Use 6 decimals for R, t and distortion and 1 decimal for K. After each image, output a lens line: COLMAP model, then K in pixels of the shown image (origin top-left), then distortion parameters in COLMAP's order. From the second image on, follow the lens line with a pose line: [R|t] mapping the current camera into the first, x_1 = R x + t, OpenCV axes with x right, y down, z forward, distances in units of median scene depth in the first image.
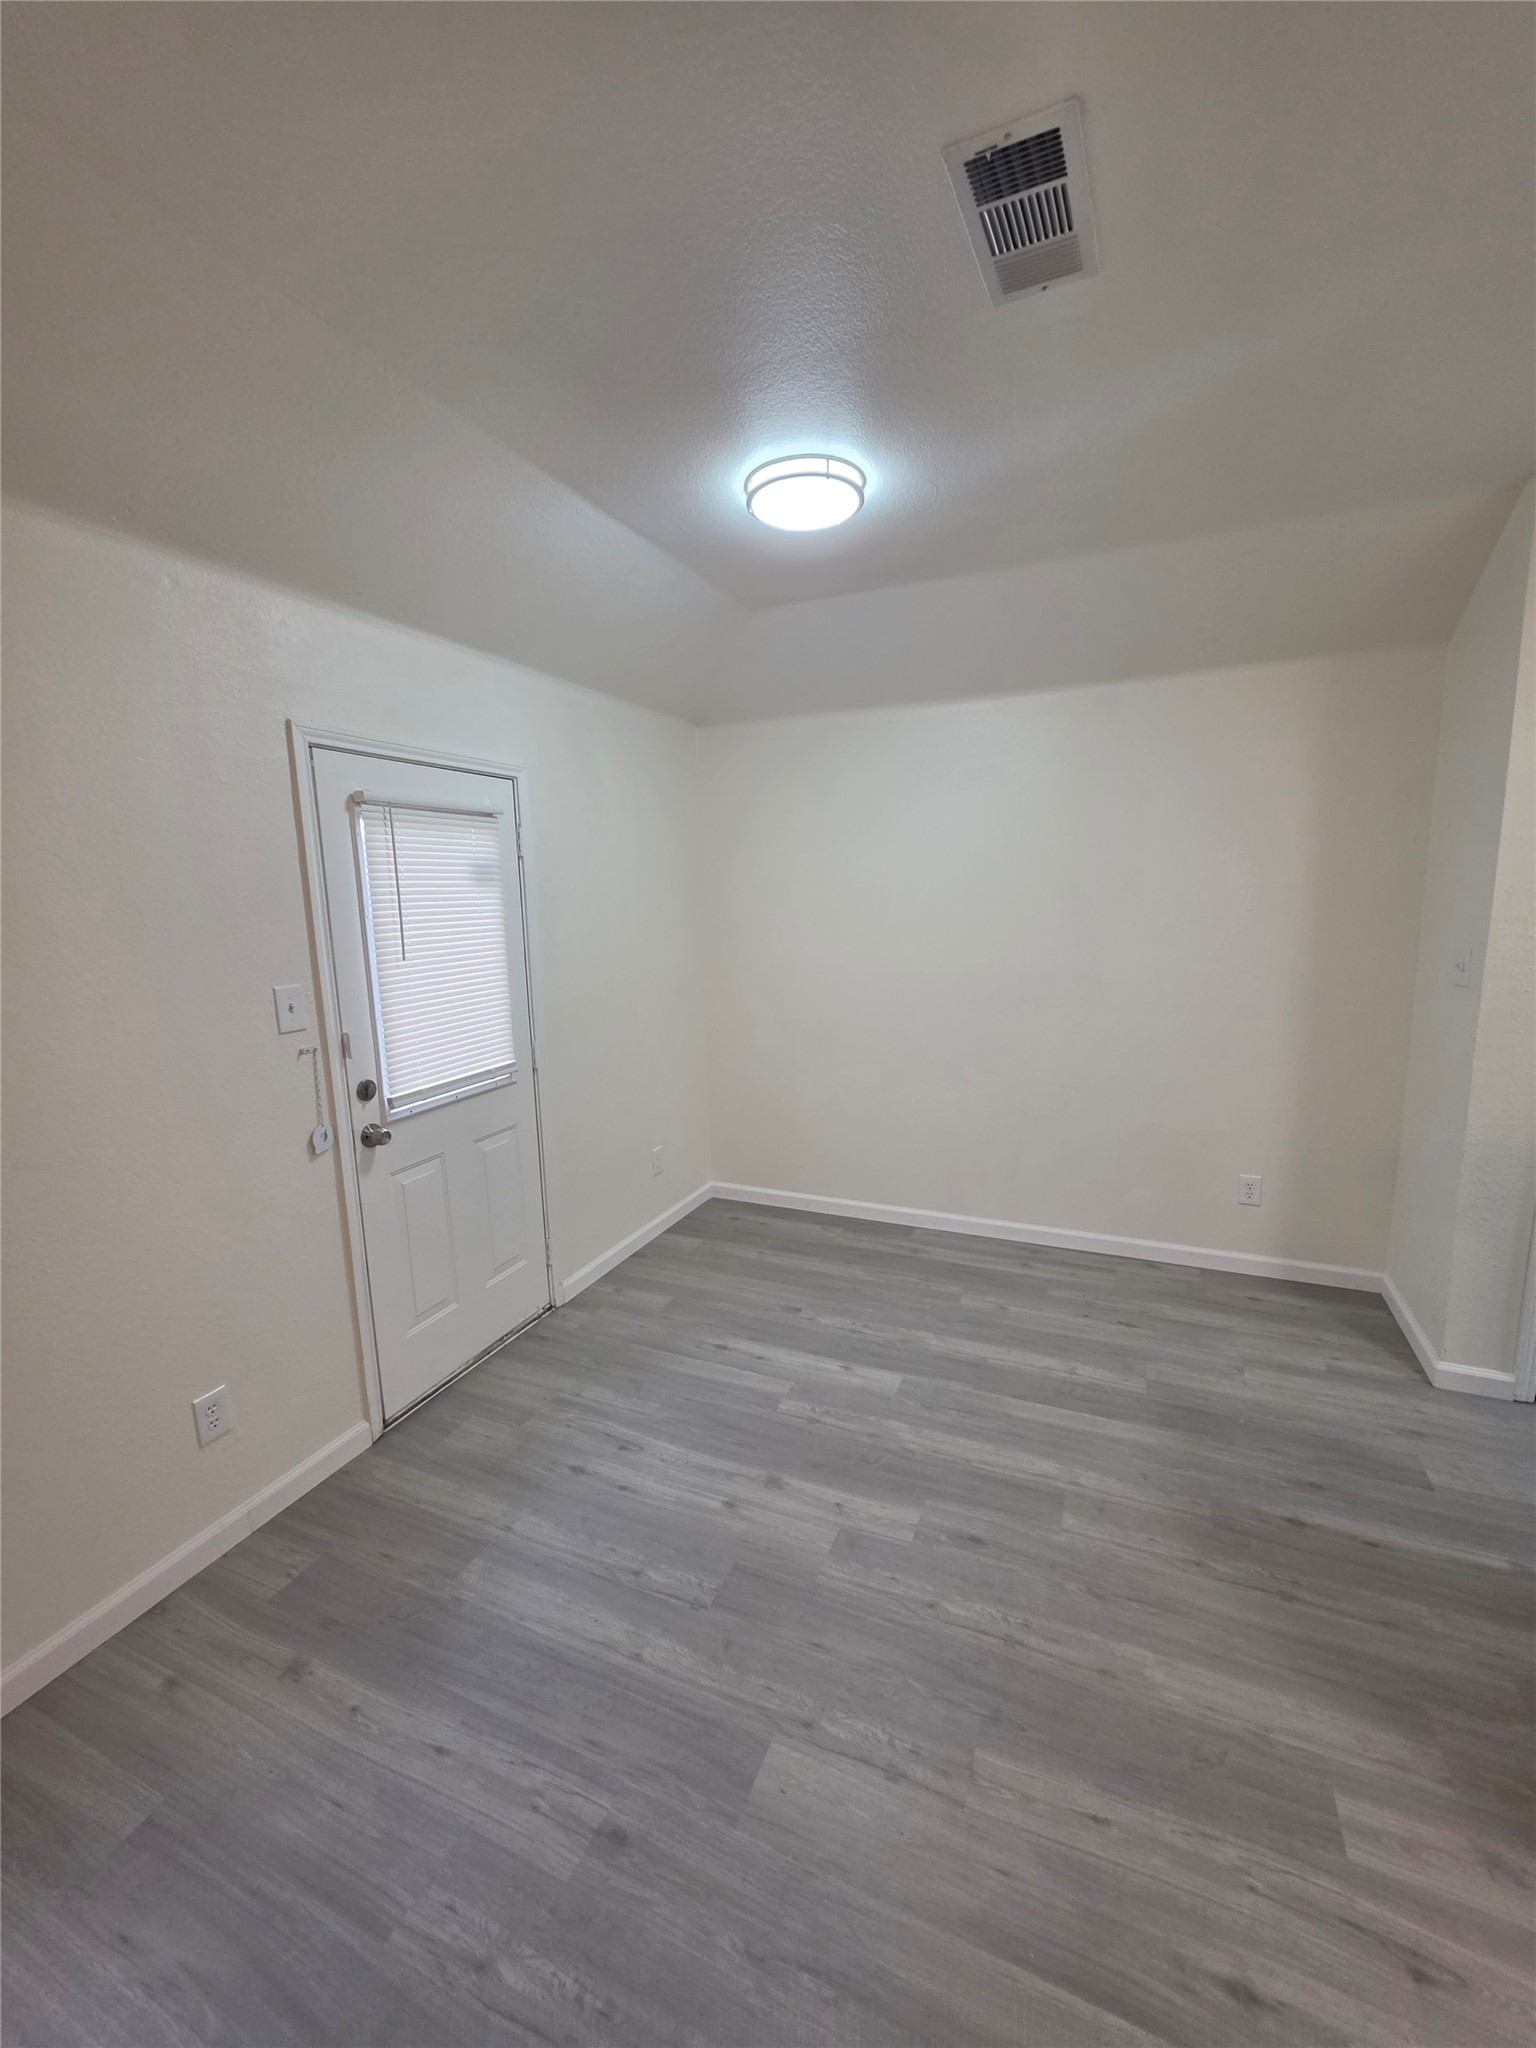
lens RADIAL K [[823.1, 0, 770.7], [0, 823.1, 1028.6], [0, 0, 1]] dist [-0.001022, 0.000677]
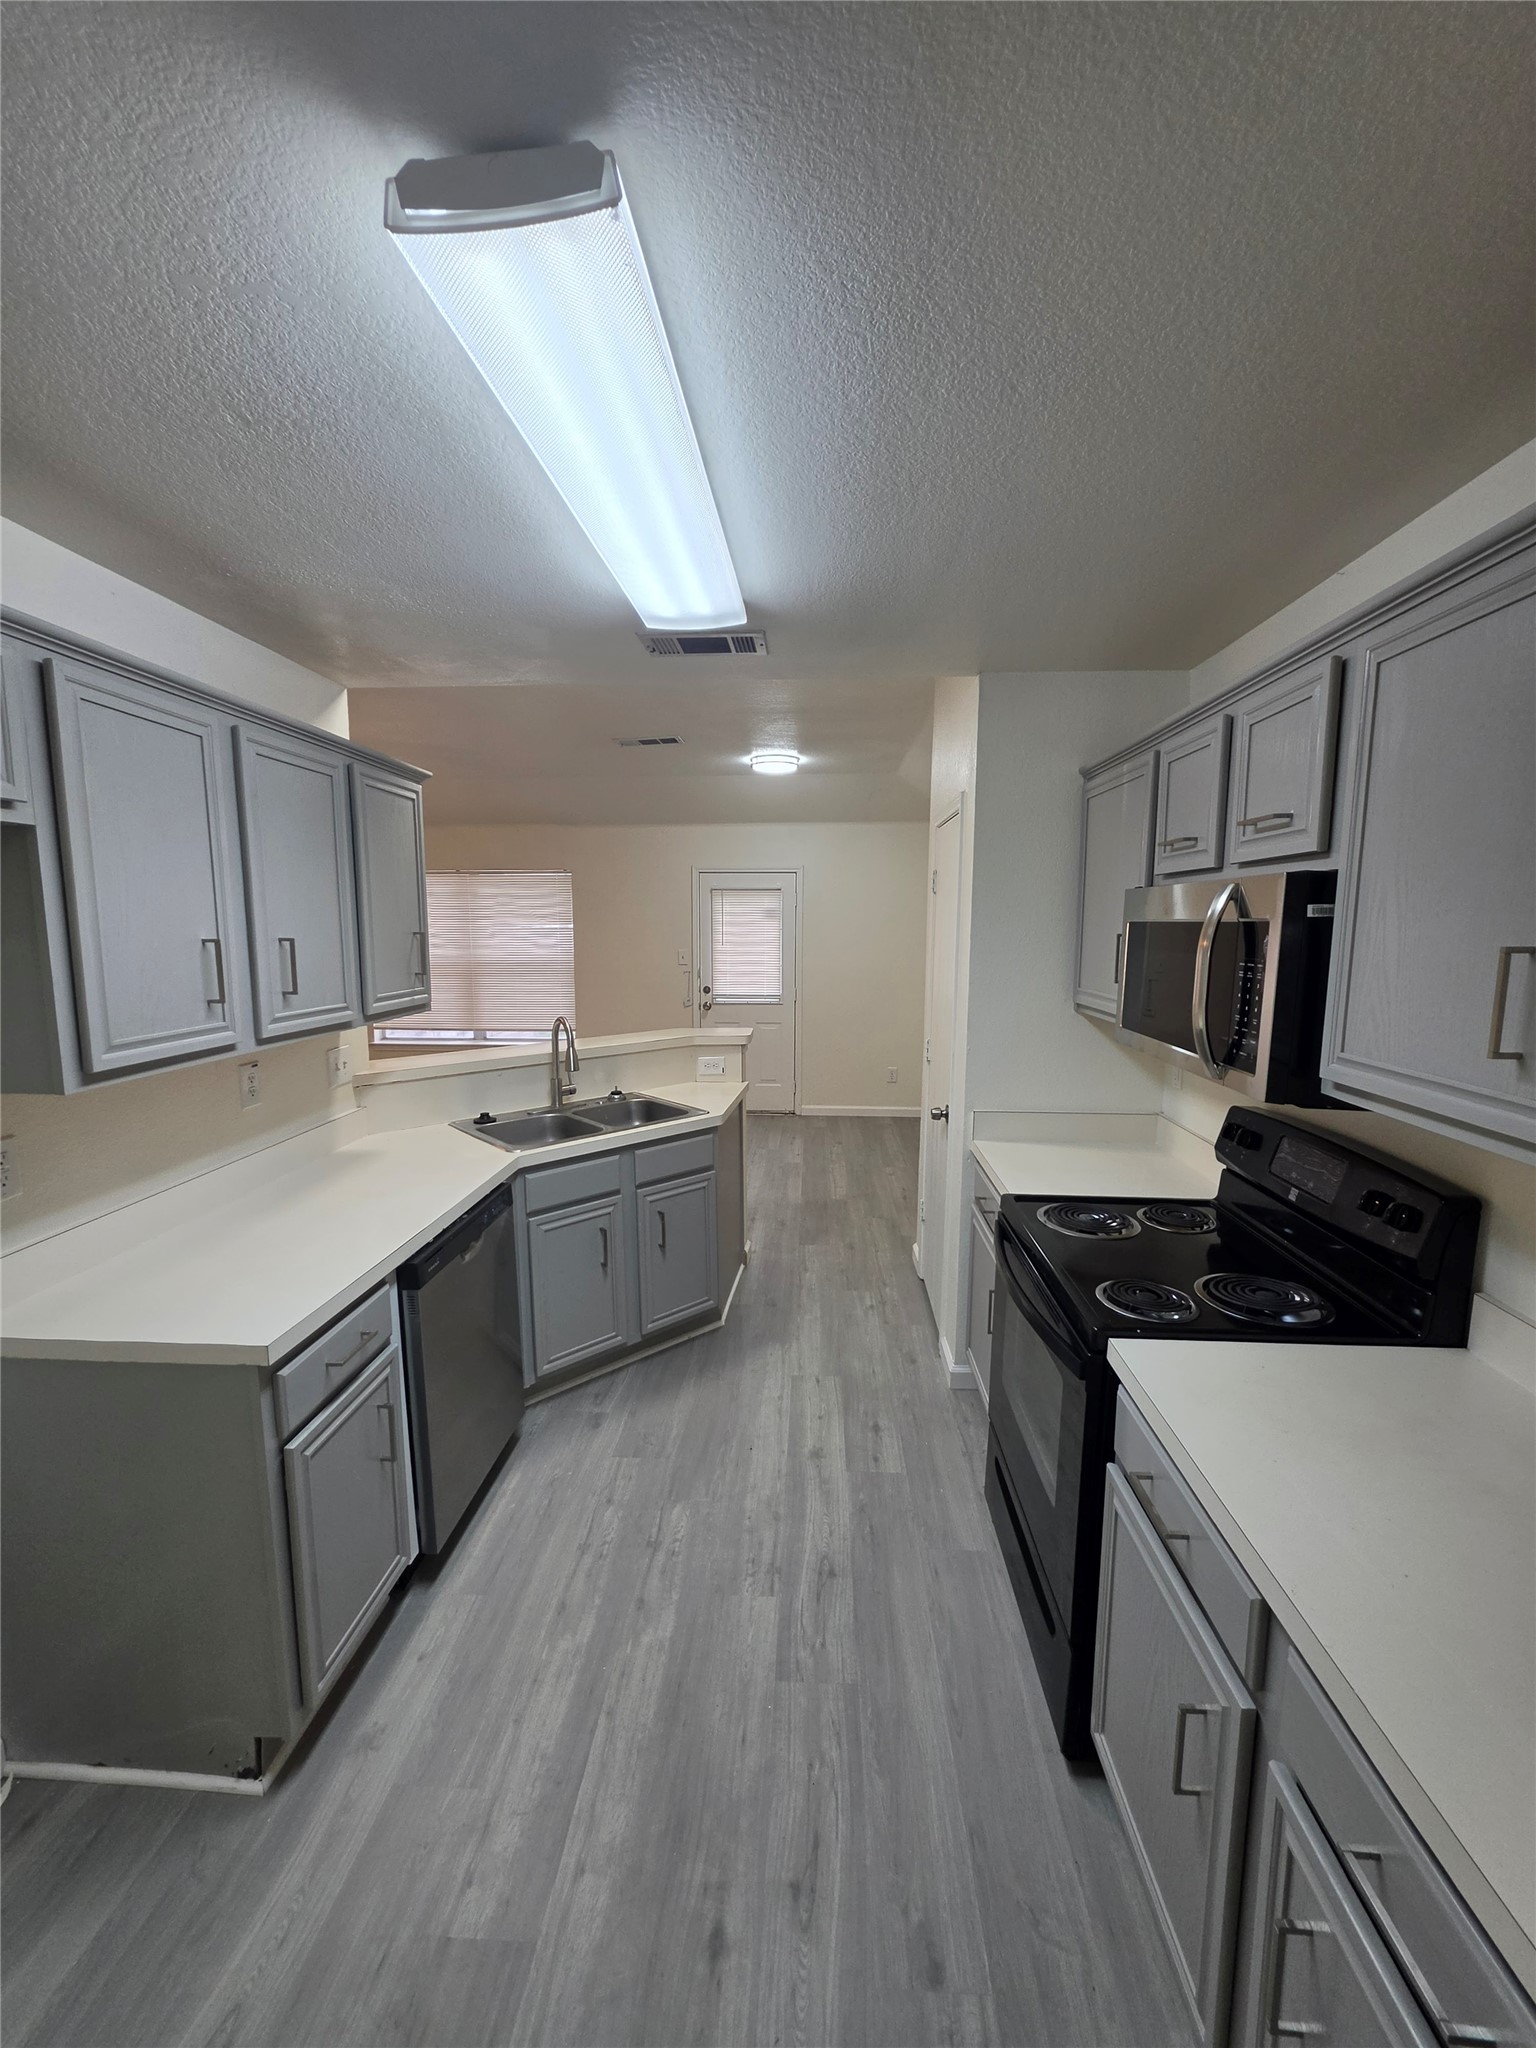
lens RADIAL K [[823.1, 0, 759.7], [0, 823.1, 1033.0], [0, 0, 1]] dist [-0.001022, 0.000677]
pose [[0.344626, 0.145730, -0.927360, 2.229268], [-0.163094, 0.982148, 0.093731, -0.074586], [0.924464, 0.118945, 0.362241, 0.150469]]
